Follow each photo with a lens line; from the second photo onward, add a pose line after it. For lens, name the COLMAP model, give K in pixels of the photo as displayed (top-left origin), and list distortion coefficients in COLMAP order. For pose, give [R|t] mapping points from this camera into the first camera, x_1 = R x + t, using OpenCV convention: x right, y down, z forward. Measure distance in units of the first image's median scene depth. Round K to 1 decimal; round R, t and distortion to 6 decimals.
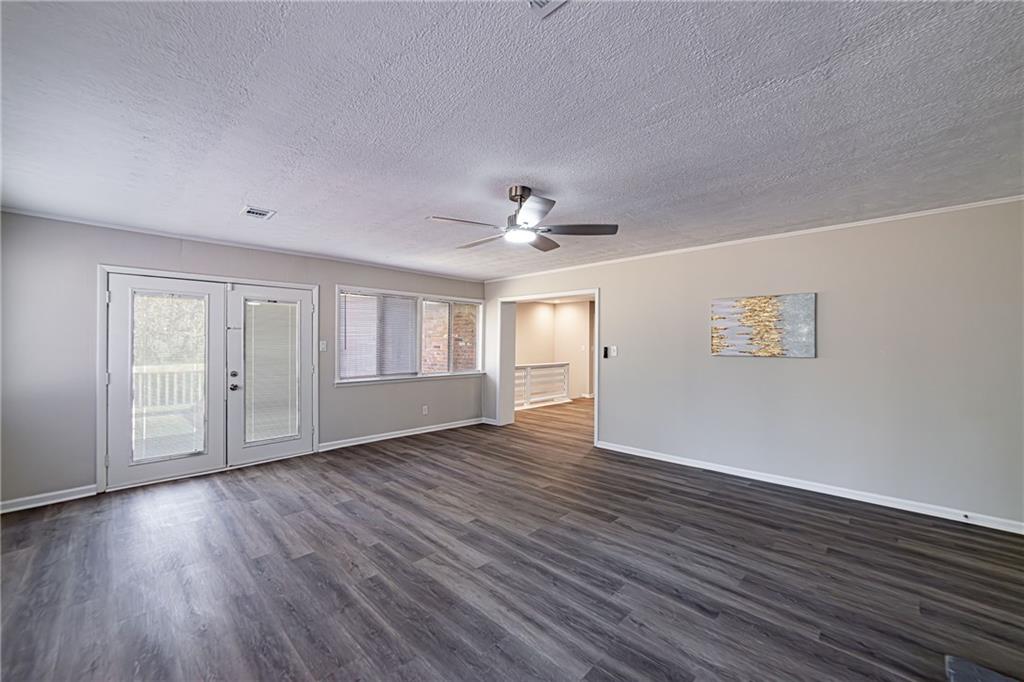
lens RADIAL K [[410.0, 0, 516.4], [0, 410.0, 343.8], [0, 0, 1]] dist [-0.011425, 0.004079]
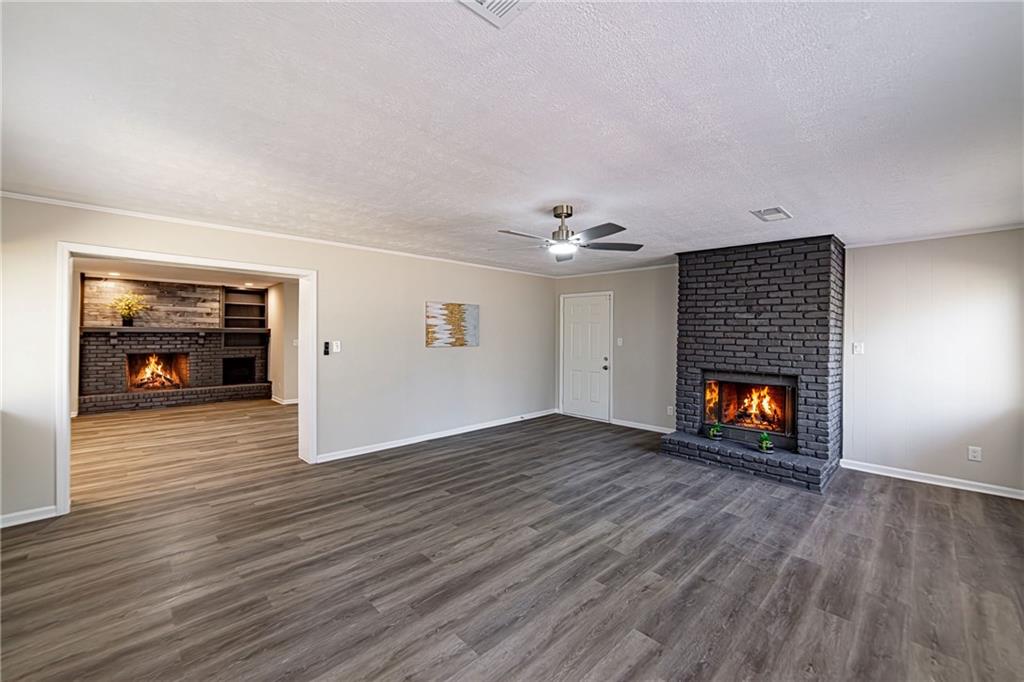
lens RADIAL K [[410.0, 0, 501.7], [0, 410.0, 333.3], [0, 0, 1]] dist [-0.011425, 0.004079]
pose [[0.030606, -0.001597, 0.999530, -1.033432], [-0.006923, 0.999974, 0.001810, -0.023639], [-0.999508, -0.006975, 0.030594, 1.016299]]
